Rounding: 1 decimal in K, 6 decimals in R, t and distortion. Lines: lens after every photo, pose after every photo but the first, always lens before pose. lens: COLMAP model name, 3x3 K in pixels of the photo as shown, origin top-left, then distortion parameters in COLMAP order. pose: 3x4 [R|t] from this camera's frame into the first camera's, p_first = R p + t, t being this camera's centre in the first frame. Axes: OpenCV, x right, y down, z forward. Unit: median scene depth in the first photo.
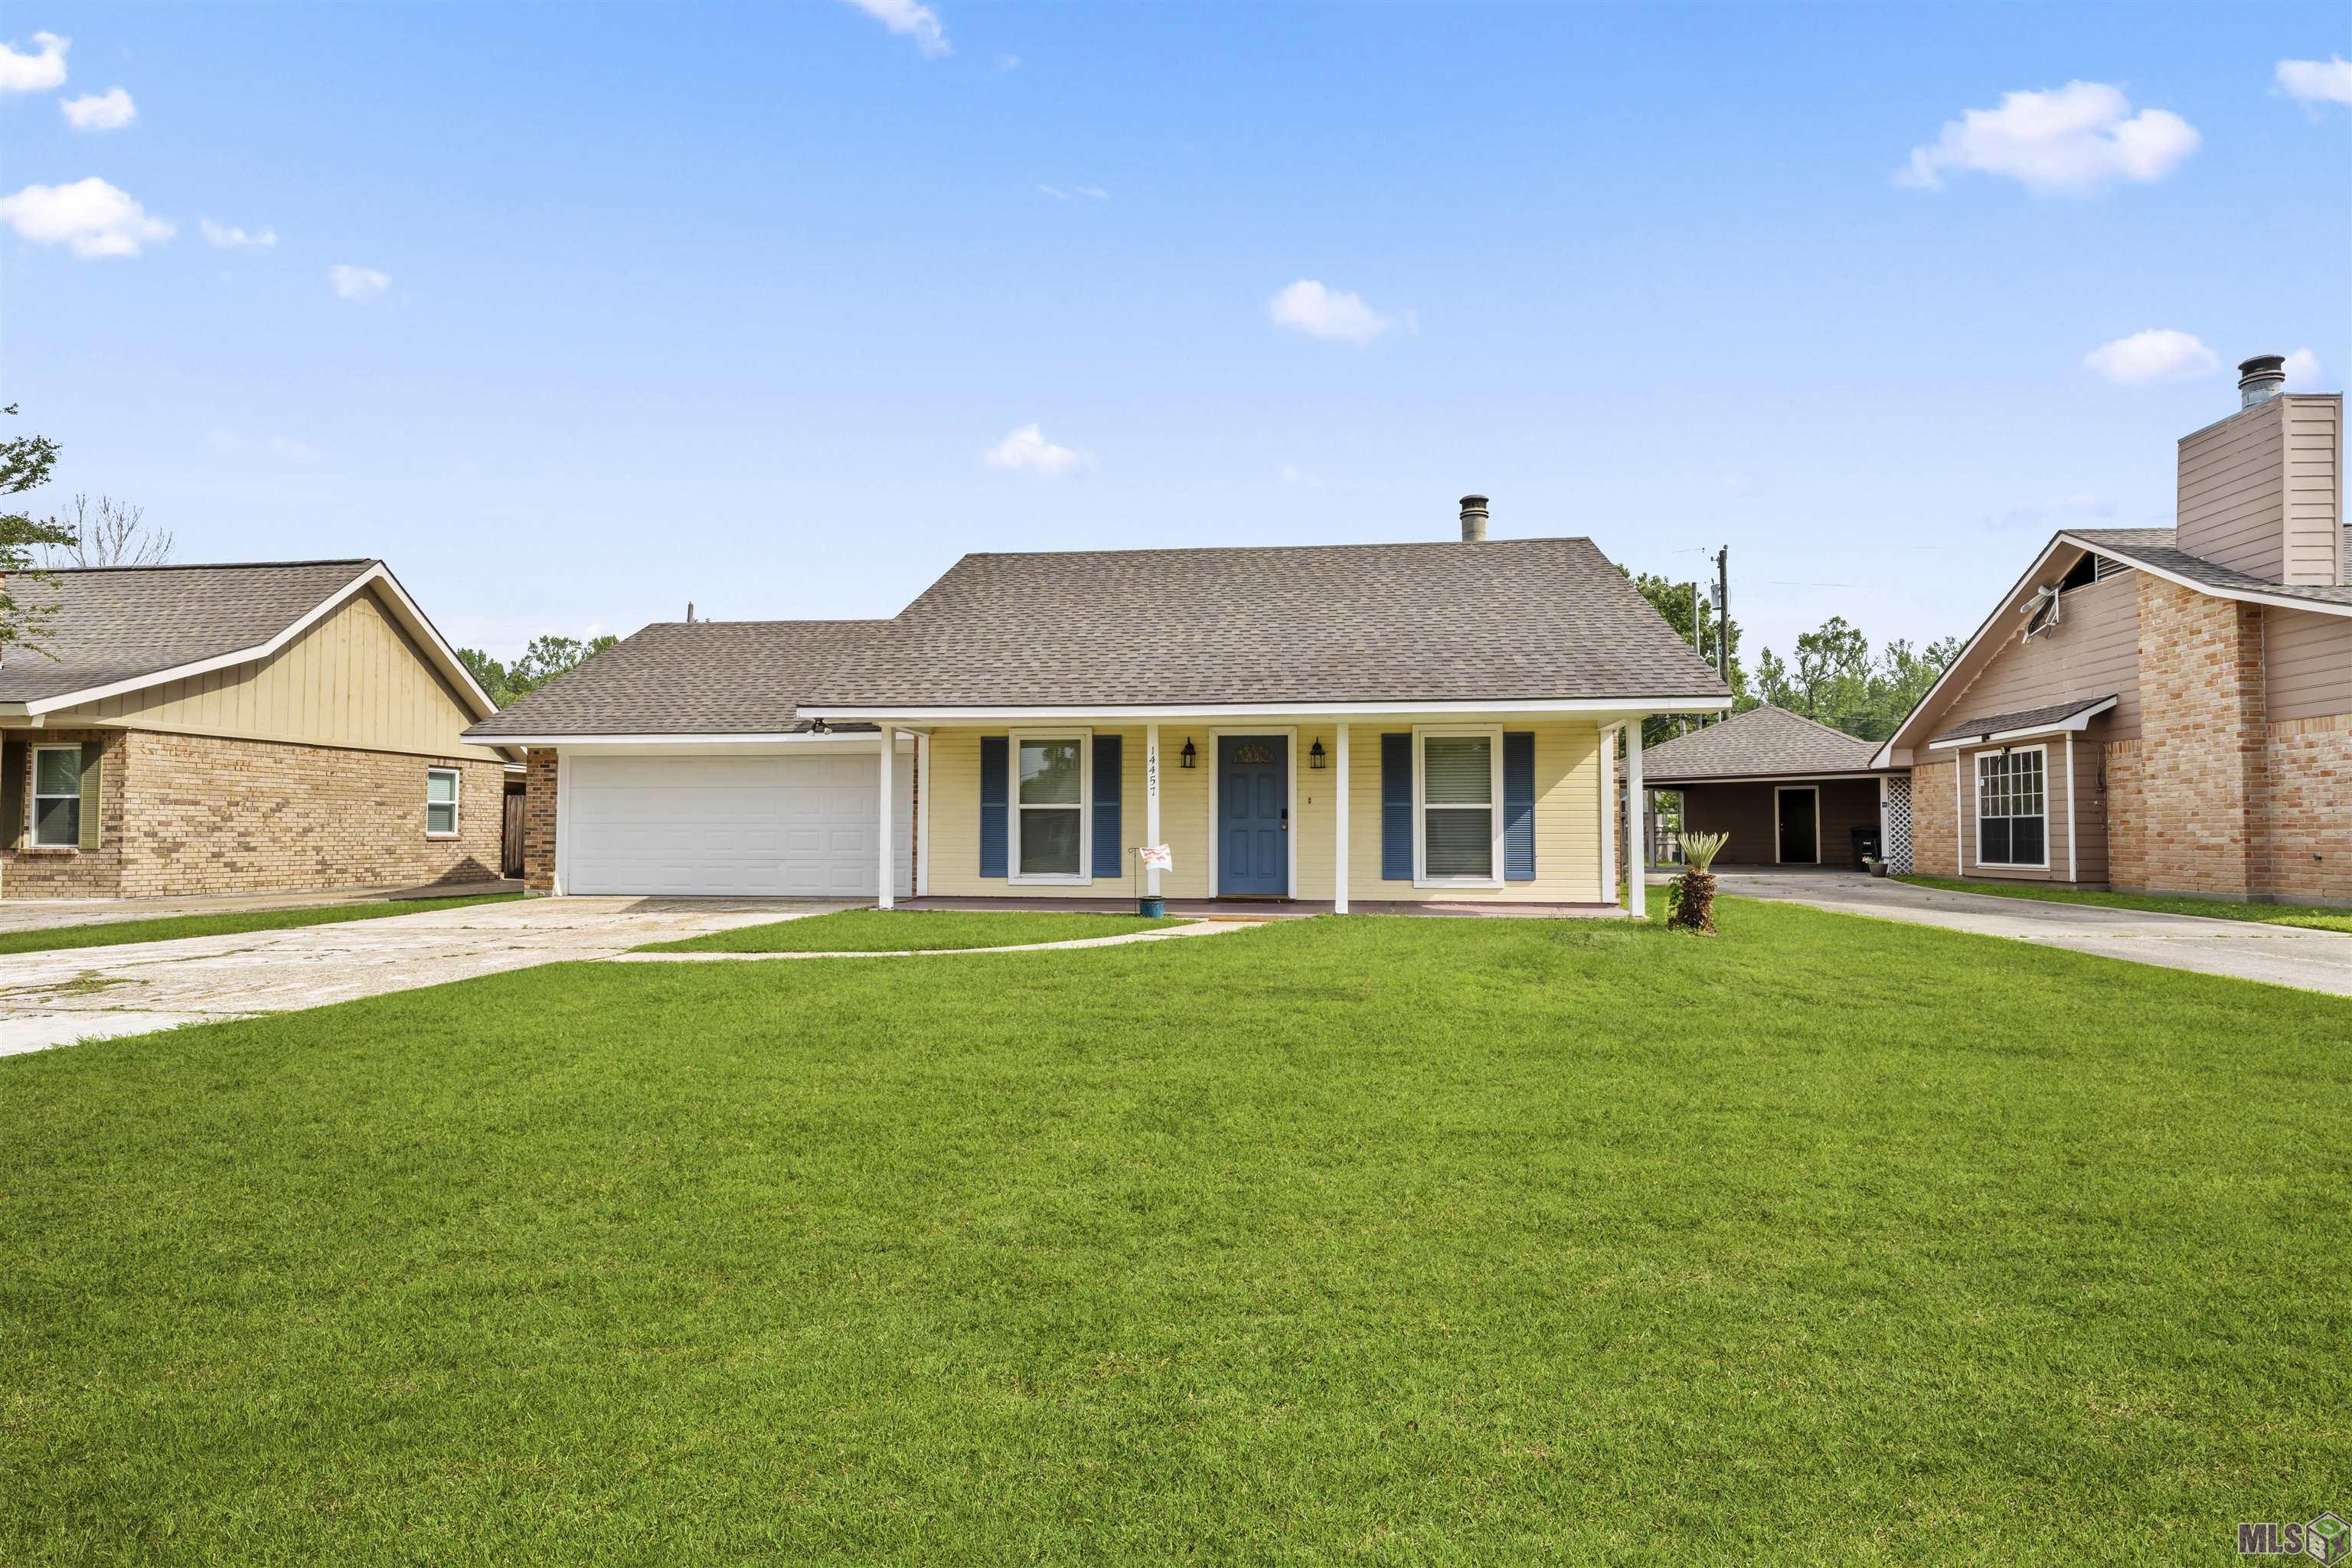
lens RADIAL K [[1147.9, 0, 1177.1], [0, 1147.9, 790.3], [0, 0, 1]] dist [-0.003026, -0.001397]
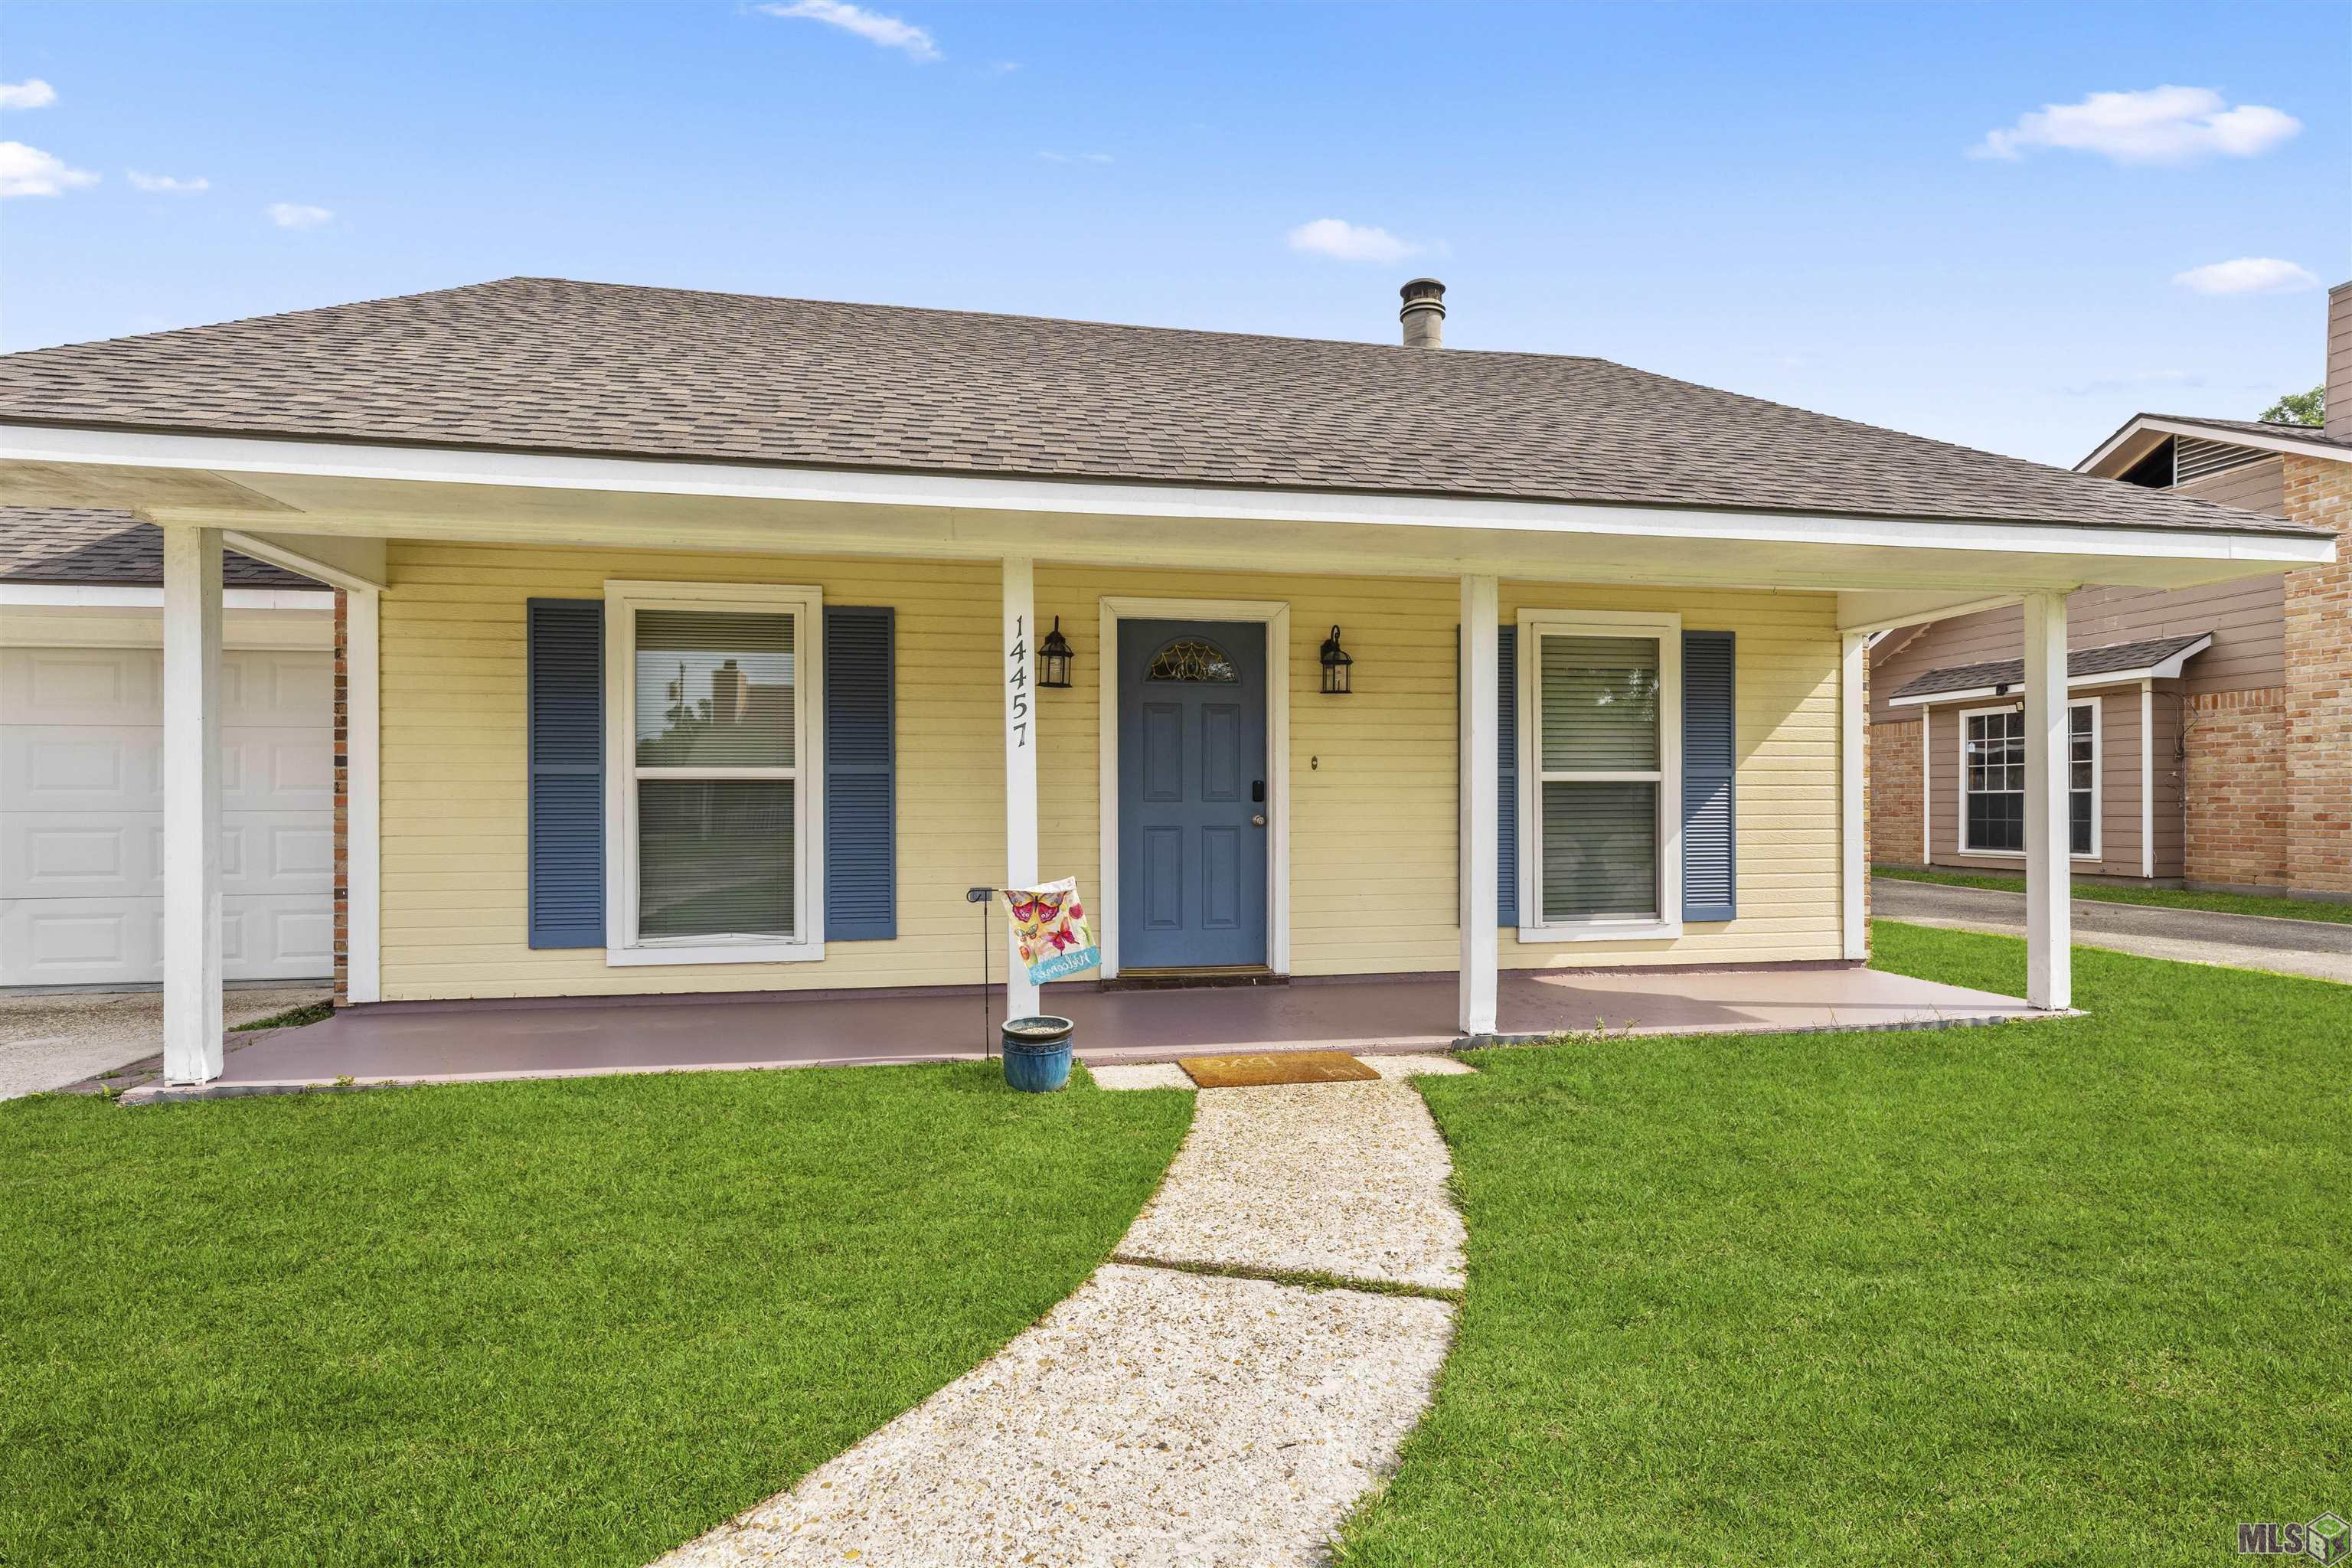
lens RADIAL K [[1147.9, 0, 1177.0], [0, 1147.9, 806.5], [0, 0, 1]] dist [-0.003026, -0.001397]
pose [[0.952264, -0.004870, 0.305238, -0.077637], [-0.007935, 0.999140, 0.040698, 0.007695], [-0.305174, -0.041178, 0.951406, 0.546492]]
